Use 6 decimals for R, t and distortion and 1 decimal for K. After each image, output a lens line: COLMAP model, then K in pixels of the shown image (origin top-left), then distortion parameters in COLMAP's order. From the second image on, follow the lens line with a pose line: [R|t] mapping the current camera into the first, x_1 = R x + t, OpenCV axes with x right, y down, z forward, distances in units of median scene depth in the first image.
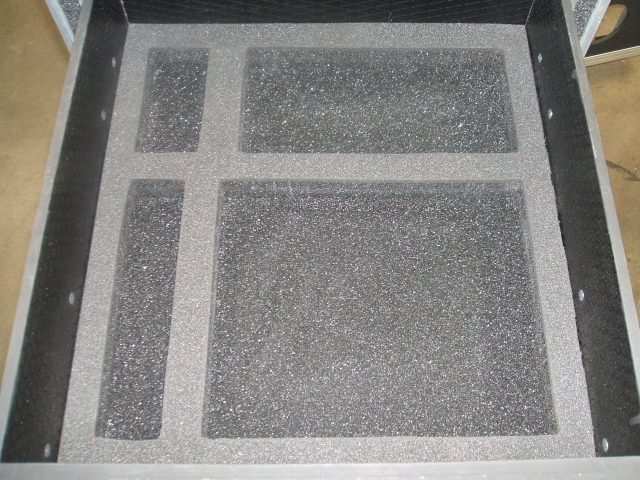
lens RADIAL K [[712.3, 0, 322.1], [0, 712.3, 239.1], [0, 0, 1]] dist [-0.117494, 0.119887]
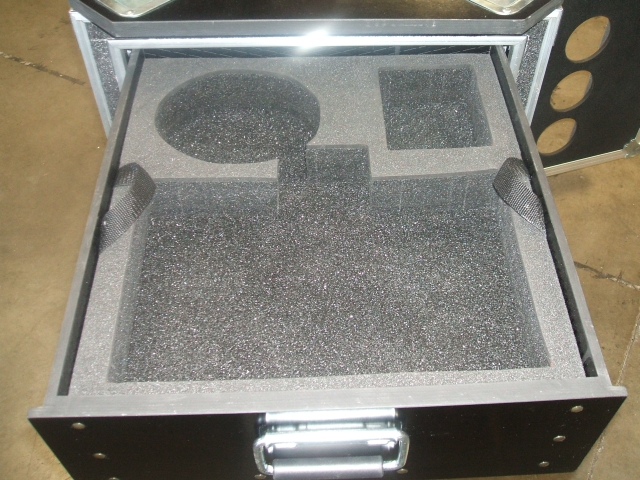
lens RADIAL K [[712.3, 0, 322.1], [0, 712.3, 239.1], [0, 0, 1]] dist [-0.117494, 0.119887]
pose [[0.999634, -0.018875, 0.019382, -0.007535], [0.022888, 0.971998, -0.233871, 0.101454], [-0.014425, 0.234229, 0.972074, -0.067808]]
